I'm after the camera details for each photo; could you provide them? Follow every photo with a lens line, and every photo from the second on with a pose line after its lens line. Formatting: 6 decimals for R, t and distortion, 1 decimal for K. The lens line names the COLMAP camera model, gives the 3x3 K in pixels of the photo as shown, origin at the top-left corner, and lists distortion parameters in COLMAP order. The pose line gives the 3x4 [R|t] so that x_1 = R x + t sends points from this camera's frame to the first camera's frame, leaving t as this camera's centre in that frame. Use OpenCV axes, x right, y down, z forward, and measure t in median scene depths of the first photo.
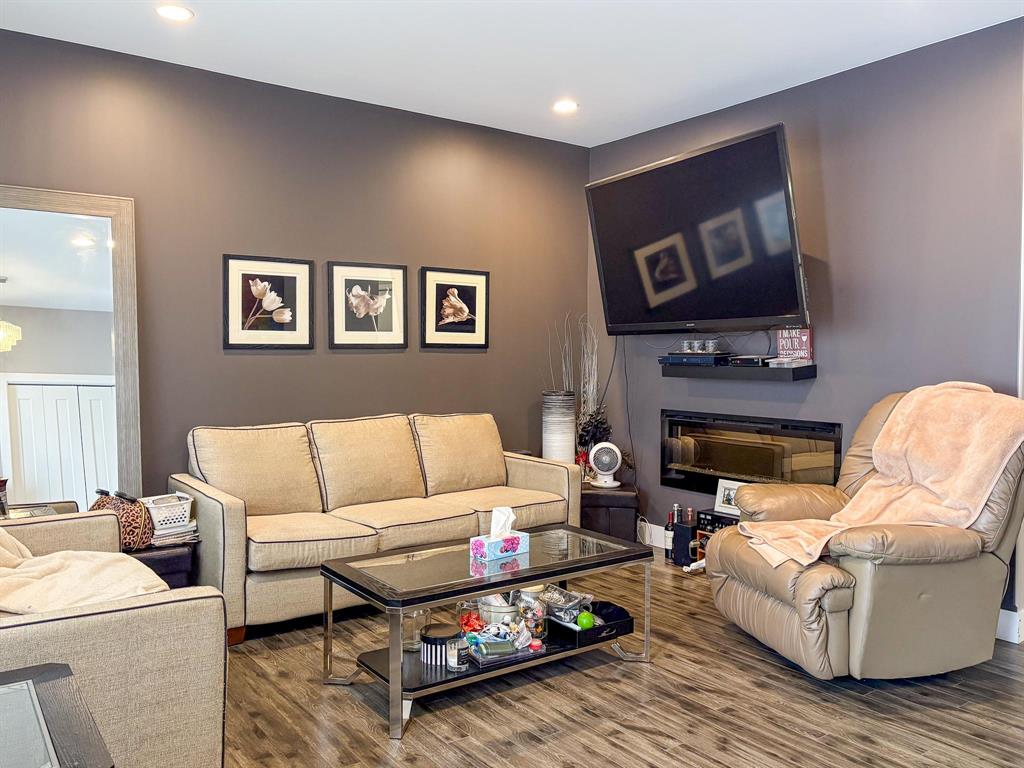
lens RADIAL K [[793.4, 0, 543.4], [0, 793.4, 379.1], [0, 0, 1]] dist [0.002238, 0.000837]
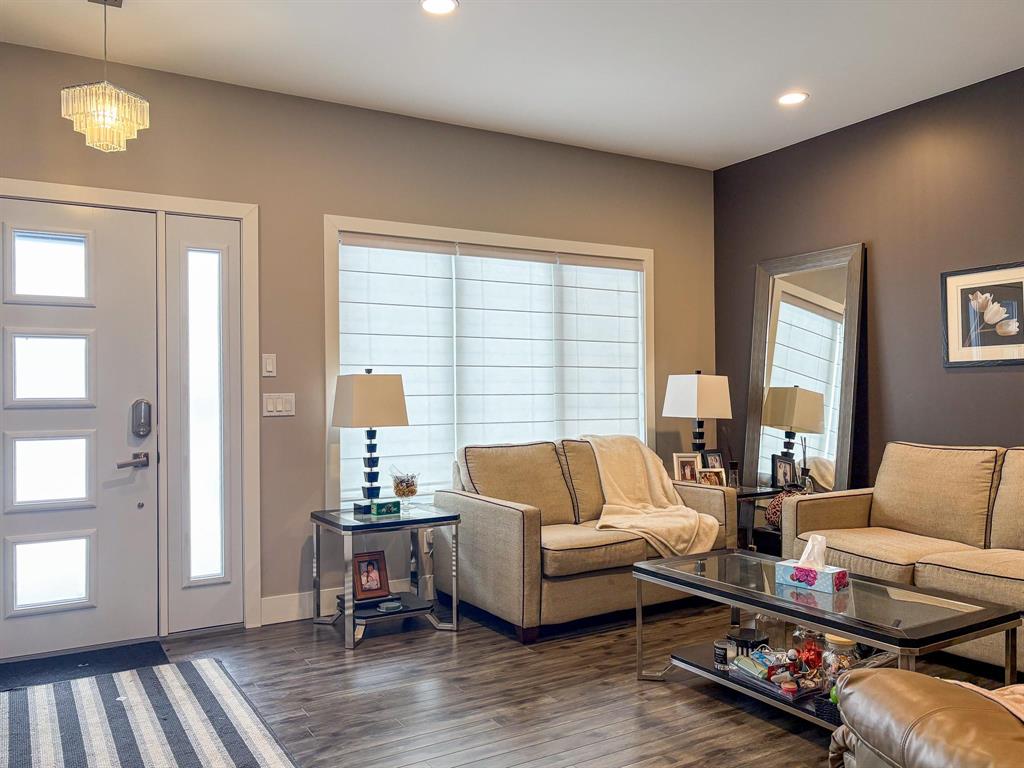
lens RADIAL K [[838.0, 0, 512.0], [0, 838.0, 384.0], [0, 0, 1]] dist [-0.004405, -0.001304]
pose [[-0.107741, -0.015712, -0.994055, 0.695160], [-0.020168, 0.999704, -0.013615, 0.008067], [0.993974, 0.018581, -0.108026, 0.567172]]
